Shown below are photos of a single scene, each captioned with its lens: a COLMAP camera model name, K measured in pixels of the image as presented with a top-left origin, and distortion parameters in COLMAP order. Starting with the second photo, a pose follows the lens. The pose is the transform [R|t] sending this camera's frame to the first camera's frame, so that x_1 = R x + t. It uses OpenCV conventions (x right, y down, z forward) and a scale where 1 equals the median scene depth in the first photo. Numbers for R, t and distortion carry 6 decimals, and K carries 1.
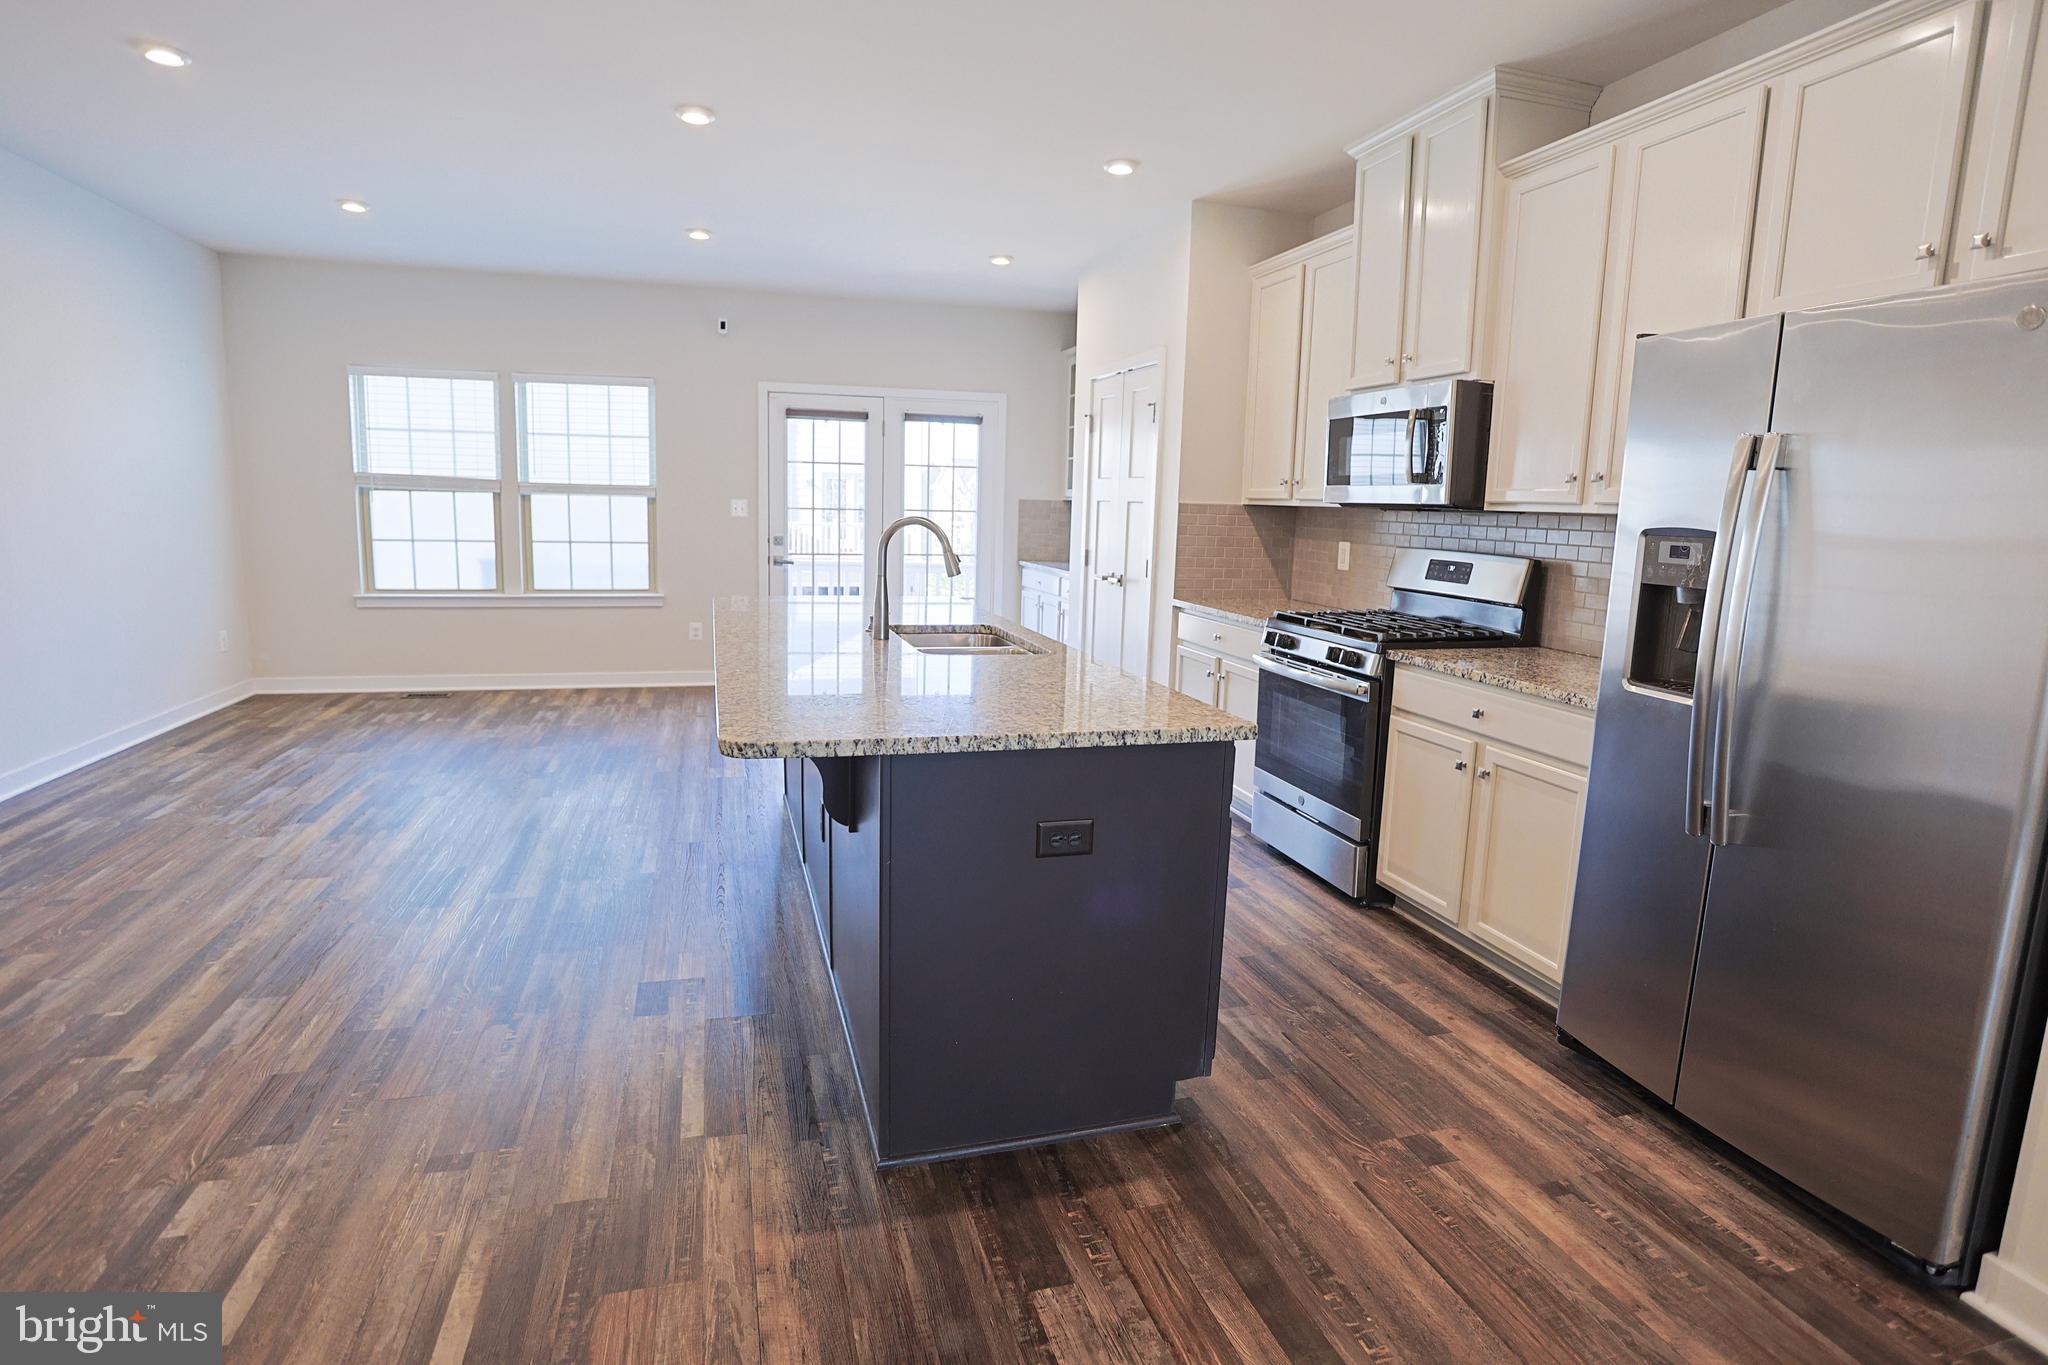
lens RADIAL K [[1050.5, 0, 1029.7], [0, 1050.5, 670.7], [0, 0, 1]] dist [-0.078422, 0.034576]
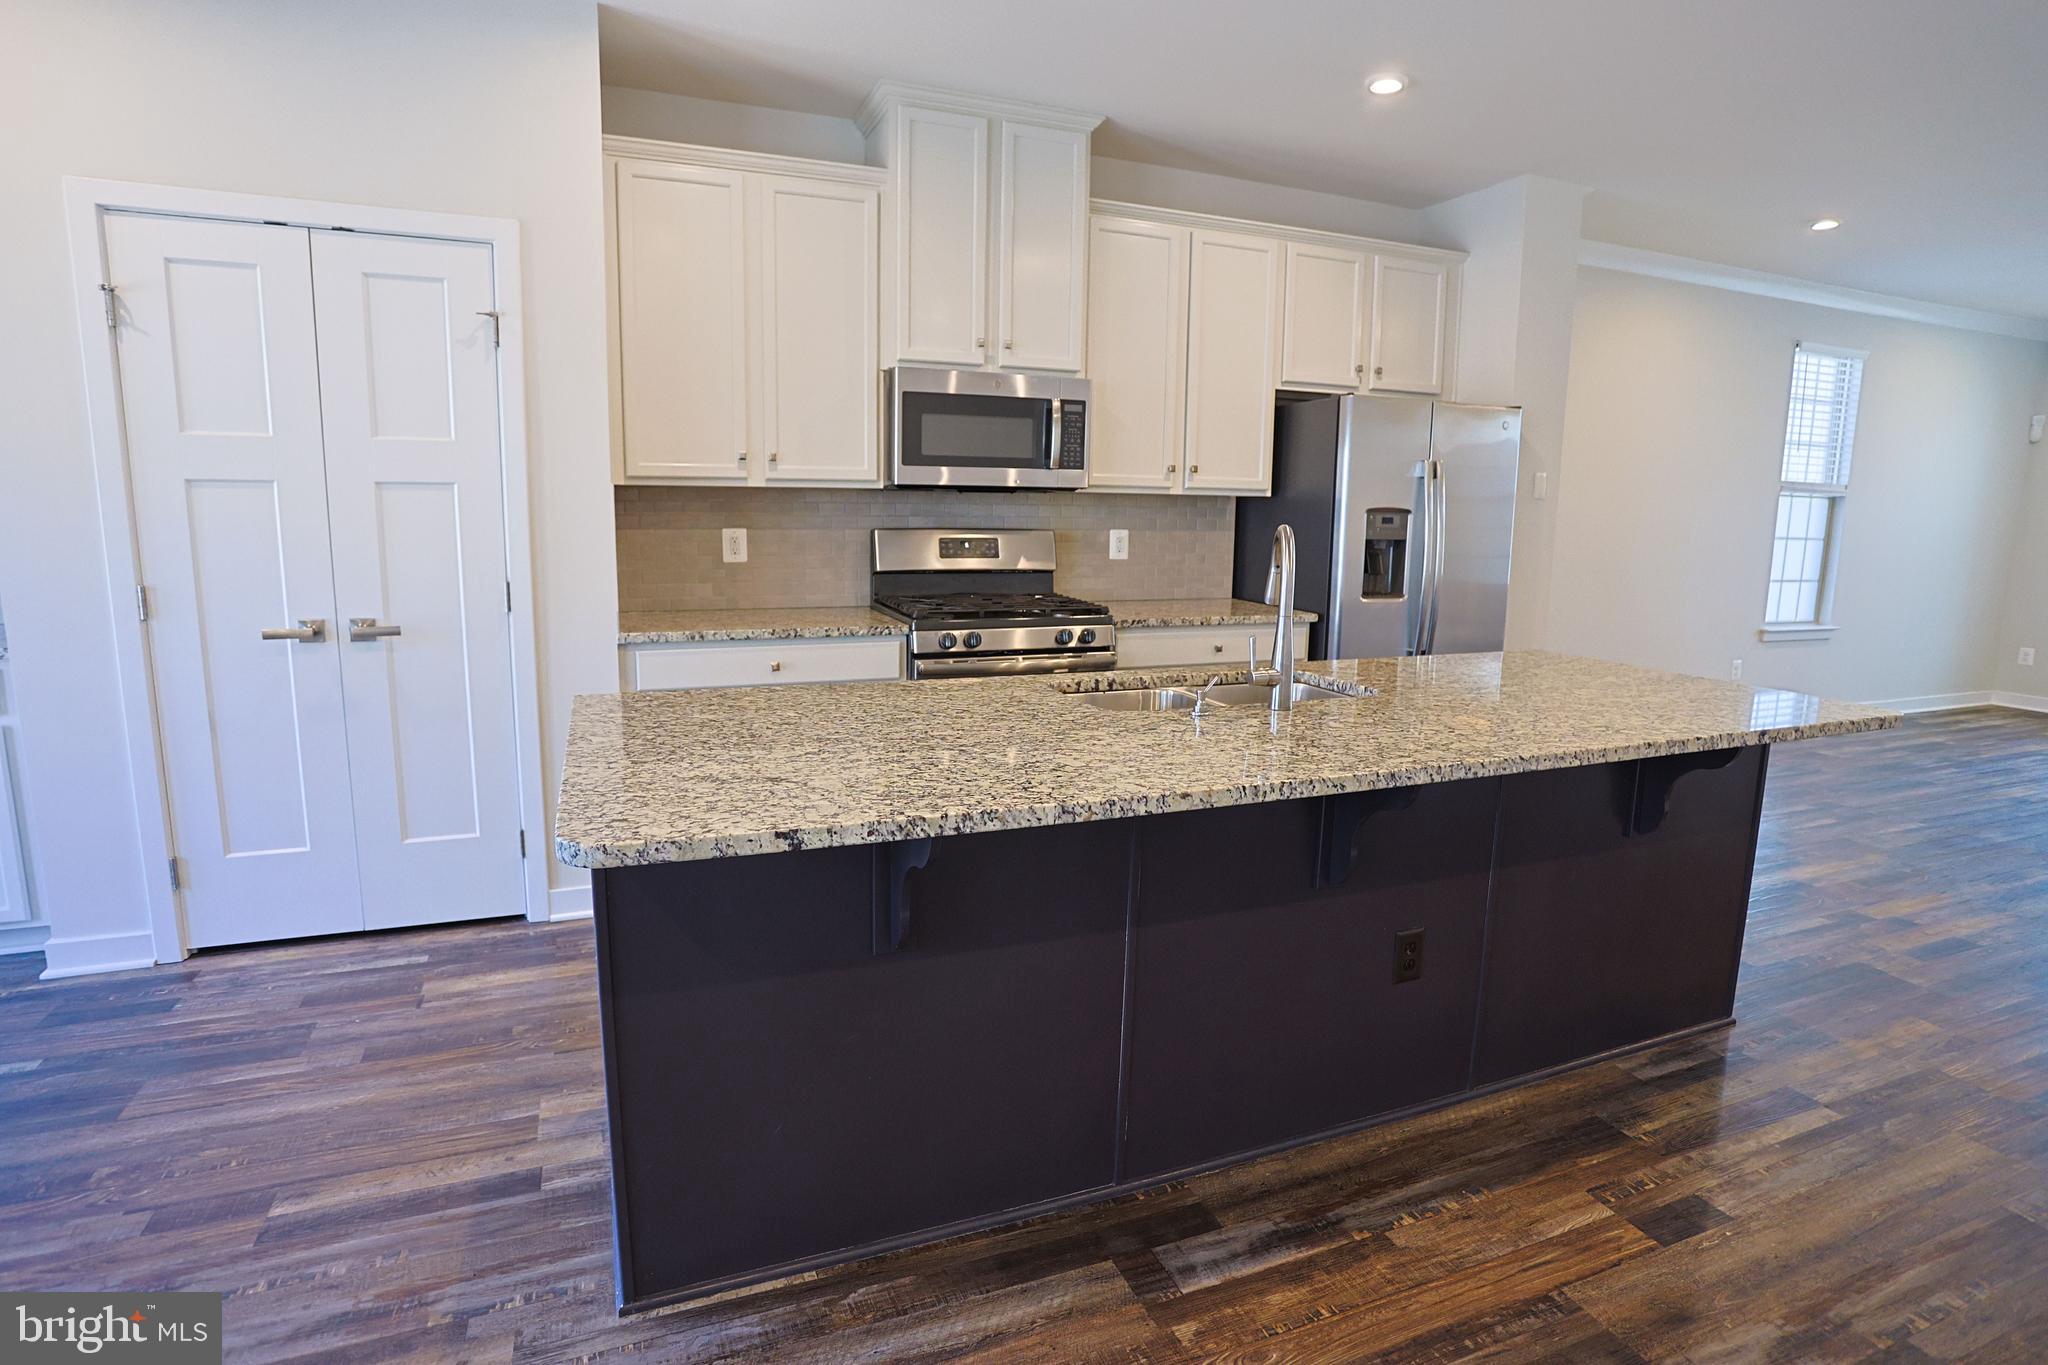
lens RADIAL K [[1050.5, 0, 1029.7], [0, 1050.5, 670.7], [0, 0, 1]] dist [-0.078422, 0.034576]
pose [[-0.095474, -0.190629, 0.977008, -0.727166], [0.135209, 0.969912, 0.202457, -0.198211], [-0.986206, 0.151430, -0.066827, 1.117009]]
